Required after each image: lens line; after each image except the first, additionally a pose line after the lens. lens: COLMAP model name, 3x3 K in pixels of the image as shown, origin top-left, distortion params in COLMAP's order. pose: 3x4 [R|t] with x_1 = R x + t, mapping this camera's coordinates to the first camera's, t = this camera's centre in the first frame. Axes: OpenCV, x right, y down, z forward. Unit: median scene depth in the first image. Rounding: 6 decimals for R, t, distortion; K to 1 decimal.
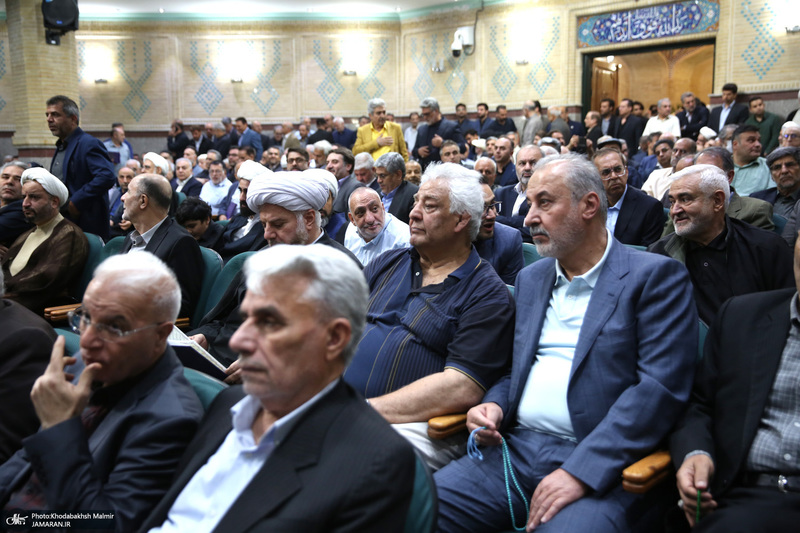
lens RADIAL K [[793.6, 0, 400.0], [0, 793.6, 266.5], [0, 0, 1]] dist [-0.000140, 0.104771]
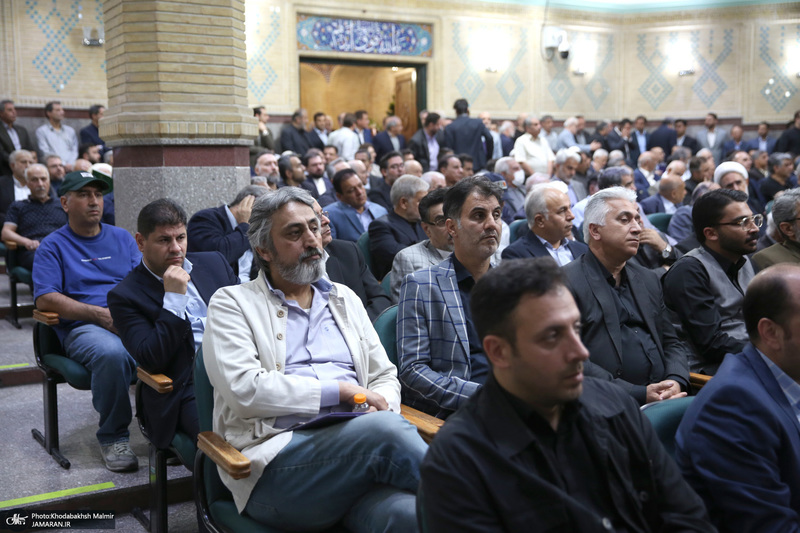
lens RADIAL K [[929.5, 0, 400.0], [0, 929.5, 266.5], [0, 0, 1]] dist [0.064443, 0.018733]
pose [[0.280208, -0.089439, 0.955764, -0.682842], [0.133910, 0.989557, 0.053342, -0.072976], [-0.950553, 0.113039, 0.289259, 0.576521]]
